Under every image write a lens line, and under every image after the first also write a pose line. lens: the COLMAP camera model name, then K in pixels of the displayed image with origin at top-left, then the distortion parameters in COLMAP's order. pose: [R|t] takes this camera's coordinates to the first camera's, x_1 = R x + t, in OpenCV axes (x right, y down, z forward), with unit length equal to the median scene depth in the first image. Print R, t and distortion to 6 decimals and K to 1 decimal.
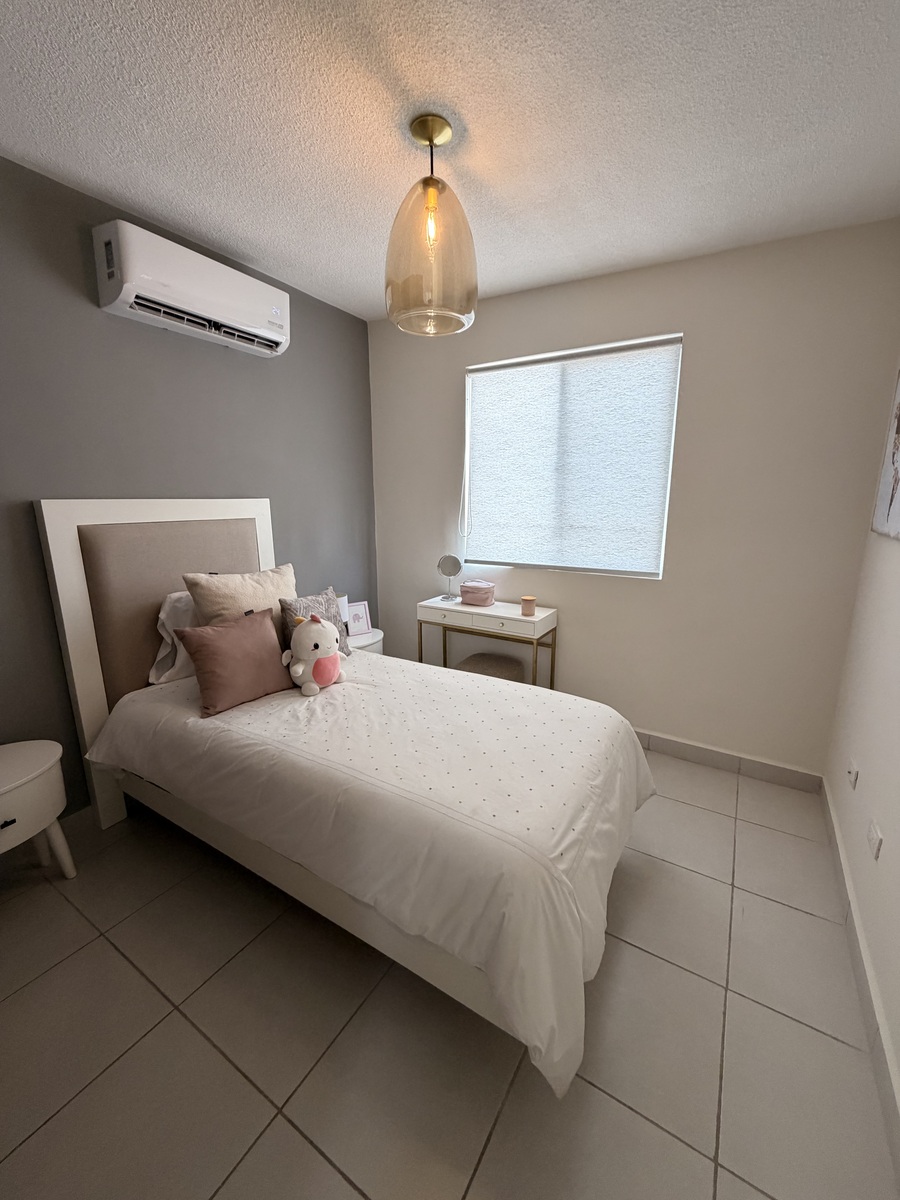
lens RADIAL K [[479.4, 0, 450.4], [0, 479.4, 596.7], [0, 0, 1]] dist [0.000695, 0.000128]
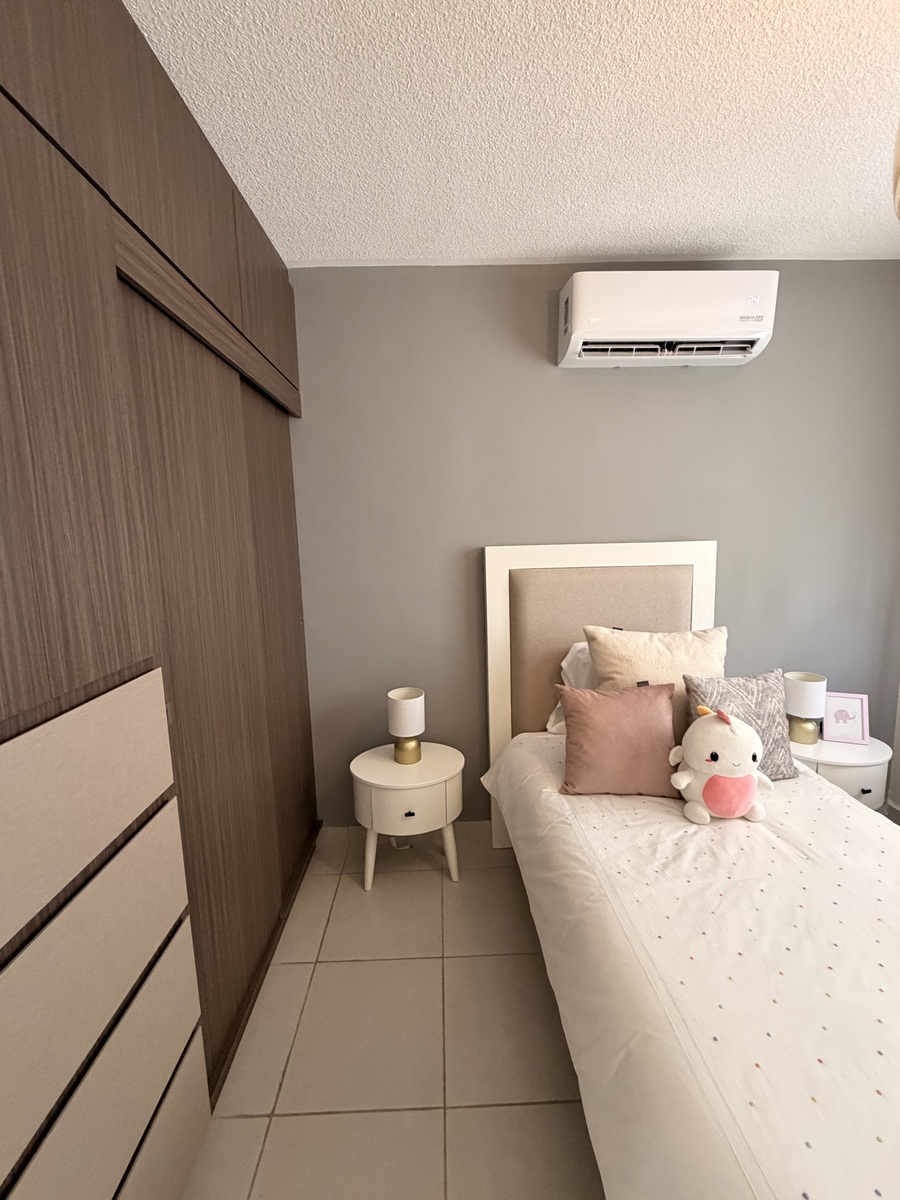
lens RADIAL K [[479.4, 0, 450.4], [0, 479.4, 596.7], [0, 0, 1]] dist [0.000695, 0.000128]
pose [[0.548619, 0.098314, -0.830272, 0.064173], [-0.146362, 0.989021, 0.020400, -0.083027], [0.823162, 0.110329, 0.556985, 0.263578]]
